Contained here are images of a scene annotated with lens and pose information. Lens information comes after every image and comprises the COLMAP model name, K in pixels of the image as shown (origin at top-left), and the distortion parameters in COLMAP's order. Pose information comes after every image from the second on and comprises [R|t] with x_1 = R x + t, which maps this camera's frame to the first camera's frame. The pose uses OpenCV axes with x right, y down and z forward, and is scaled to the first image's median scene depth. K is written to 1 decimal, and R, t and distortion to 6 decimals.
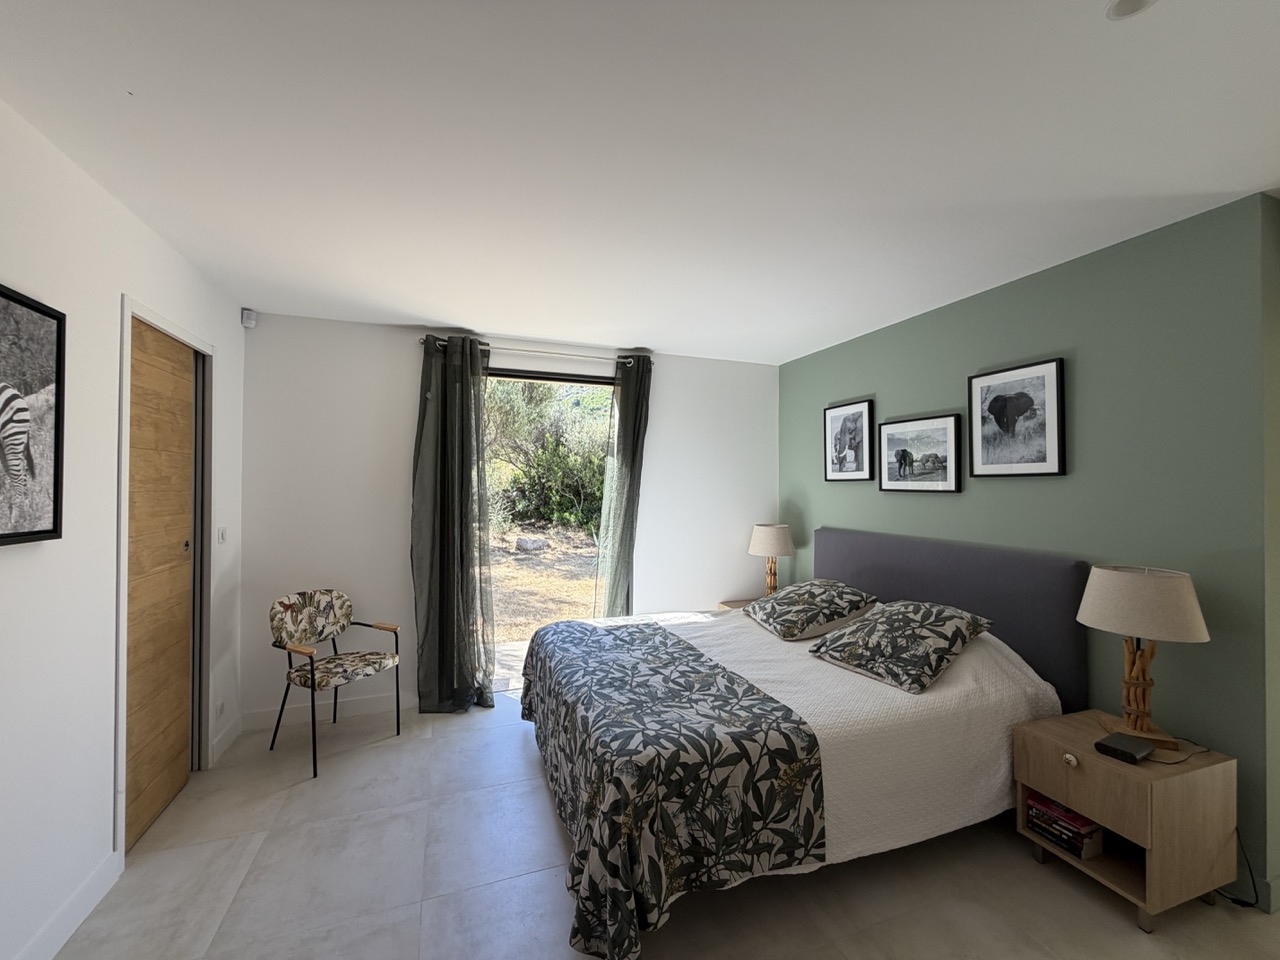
lens RADIAL K [[515.0, 0, 644.8], [0, 515.0, 482.1], [0, 0, 1]] dist [0.001033, -0.000491]
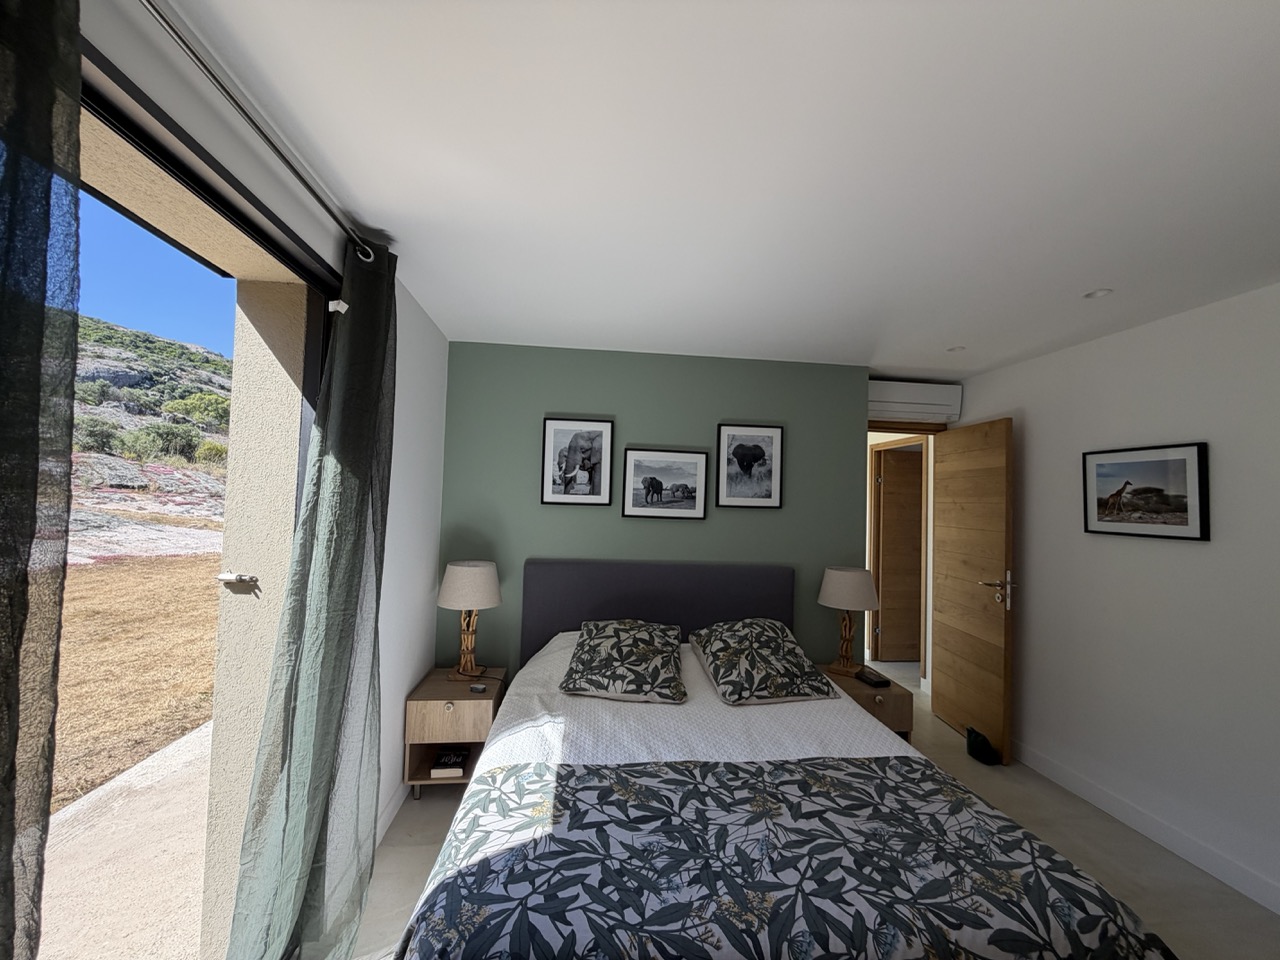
lens RADIAL K [[515.0, 0, 618.0], [0, 515.0, 476.3], [0, 0, 1]] dist [0.001033, -0.000491]
pose [[0.253752, 0.048401, 0.966058, -0.574529], [-0.036345, 0.998519, -0.040480, -0.023243], [-0.966586, -0.024840, 0.255135, 0.891652]]
